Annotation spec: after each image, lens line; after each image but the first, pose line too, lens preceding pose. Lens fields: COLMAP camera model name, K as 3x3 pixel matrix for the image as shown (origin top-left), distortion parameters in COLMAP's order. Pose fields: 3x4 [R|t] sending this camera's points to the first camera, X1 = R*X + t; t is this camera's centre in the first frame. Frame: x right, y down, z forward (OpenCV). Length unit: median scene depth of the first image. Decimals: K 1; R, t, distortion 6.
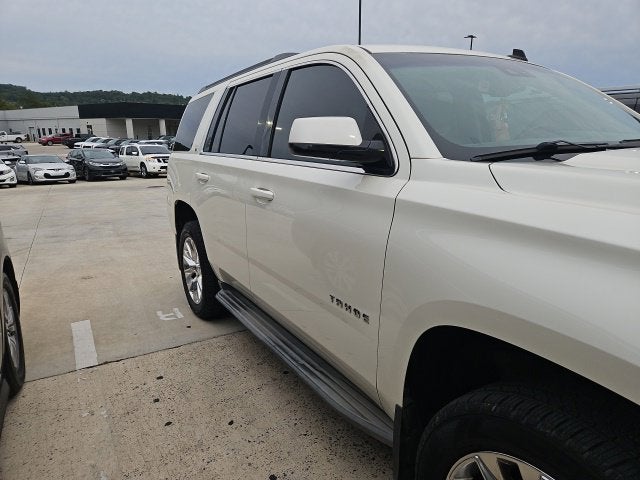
lens RADIAL K [[427.3, 0, 316.7], [0, 427.3, 242.8], [0, 0, 1]] dist [0.065878, -0.052423]
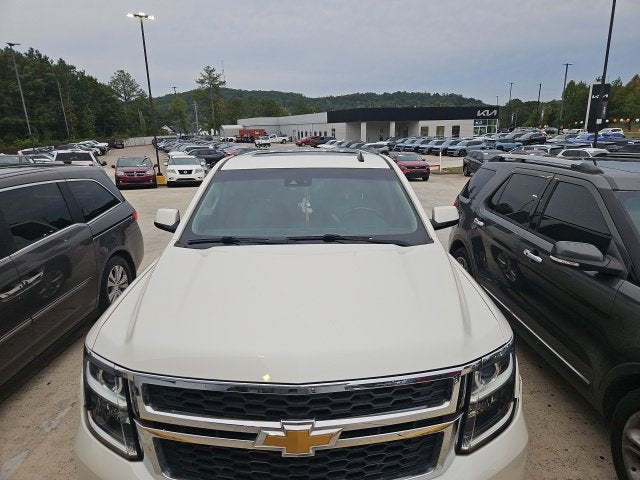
lens RADIAL K [[427.3, 0, 317.9], [0, 427.3, 240.6], [0, 0, 1]] dist [0.065878, -0.052423]
pose [[0.862989, 0.116627, -0.491577, 0.764001], [-0.115502, 0.992767, 0.032766, -0.134412], [0.491843, 0.028502, 0.870217, -0.203740]]
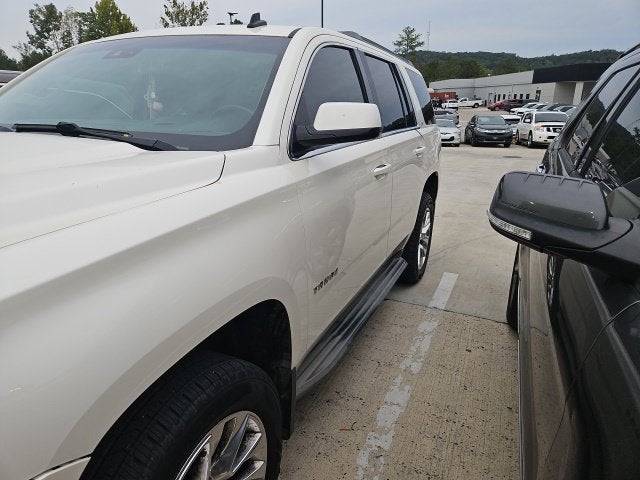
lens RADIAL K [[427.3, 0, 308.9], [0, 427.3, 237.2], [0, 0, 1]] dist [0.065878, -0.052423]
pose [[0.558781, 0.255879, -0.788854, 0.926511], [-0.206219, 0.964205, 0.166683, -0.135201], [0.803267, 0.069538, 0.591546, 0.441280]]
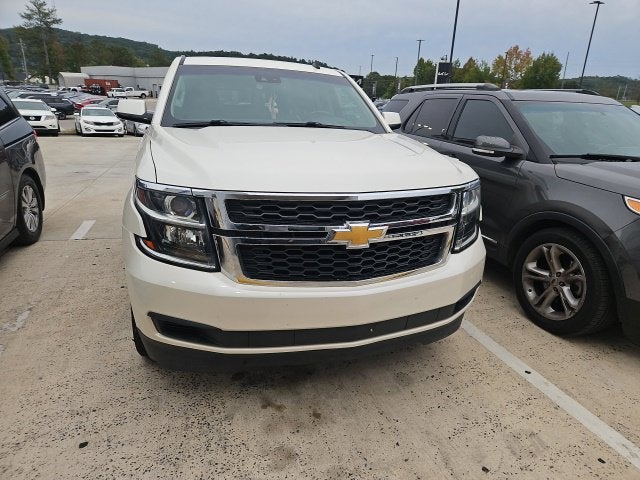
lens RADIAL K [[427.3, 0, 328.7], [0, 427.3, 245.4], [0, 0, 1]] dist [0.065878, -0.052423]
pose [[0.975983, 0.114735, -0.185185, 0.621570], [-0.100599, 0.991372, 0.084032, 0.054082], [0.193228, -0.063385, 0.979104, -0.387472]]
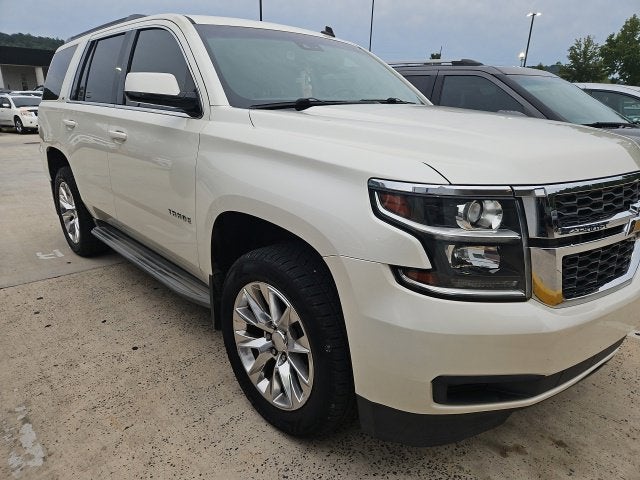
lens RADIAL K [[427.3, 0, 319.7], [0, 427.3, 246.4], [0, 0, 1]] dist [0.065878, -0.052423]
pose [[0.978219, -0.037540, 0.204154, 0.108013], [0.018431, 0.995334, 0.094709, 0.059336], [-0.206757, -0.088884, 0.974347, -0.219253]]
